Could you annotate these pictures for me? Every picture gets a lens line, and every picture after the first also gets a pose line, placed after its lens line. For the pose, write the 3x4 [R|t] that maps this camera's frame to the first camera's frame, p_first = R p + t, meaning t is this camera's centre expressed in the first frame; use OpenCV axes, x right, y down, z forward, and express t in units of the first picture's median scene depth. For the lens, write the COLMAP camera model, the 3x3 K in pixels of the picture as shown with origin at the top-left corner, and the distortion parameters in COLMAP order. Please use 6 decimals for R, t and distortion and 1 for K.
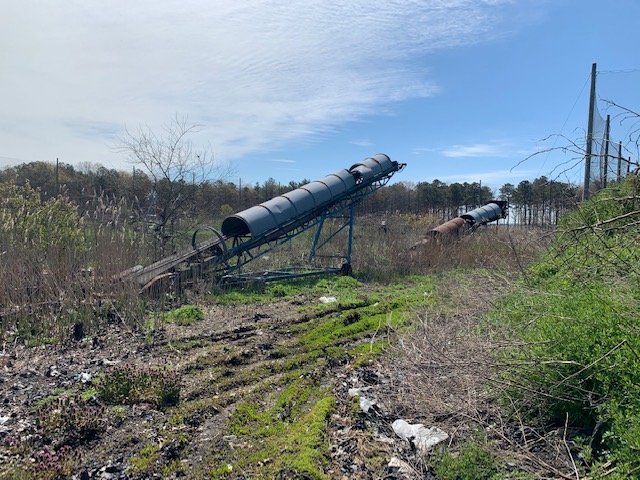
lens RADIAL K [[489.1, 0, 322.3], [0, 489.1, 230.1], [0, 0, 1]] dist [0.062677, -0.077284]
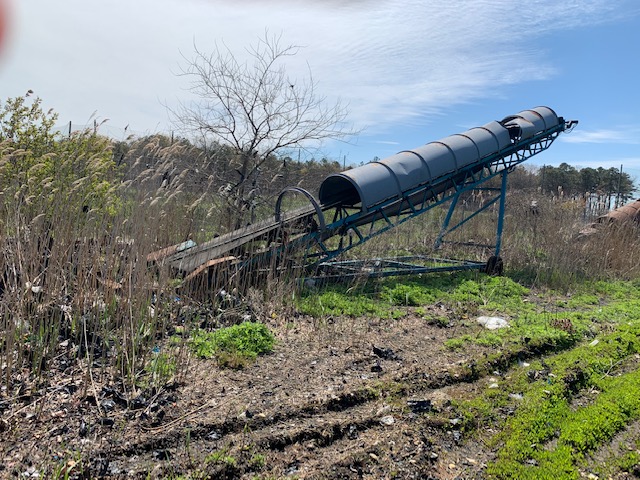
lens RADIAL K [[489.1, 0, 322.3], [0, 489.1, 230.1], [0, 0, 1]] dist [0.062677, -0.077284]
pose [[0.977974, 0.059082, -0.200190, -0.063266], [-0.051480, 0.997749, 0.042976, 0.018072], [0.202278, -0.031724, 0.978814, 0.341847]]
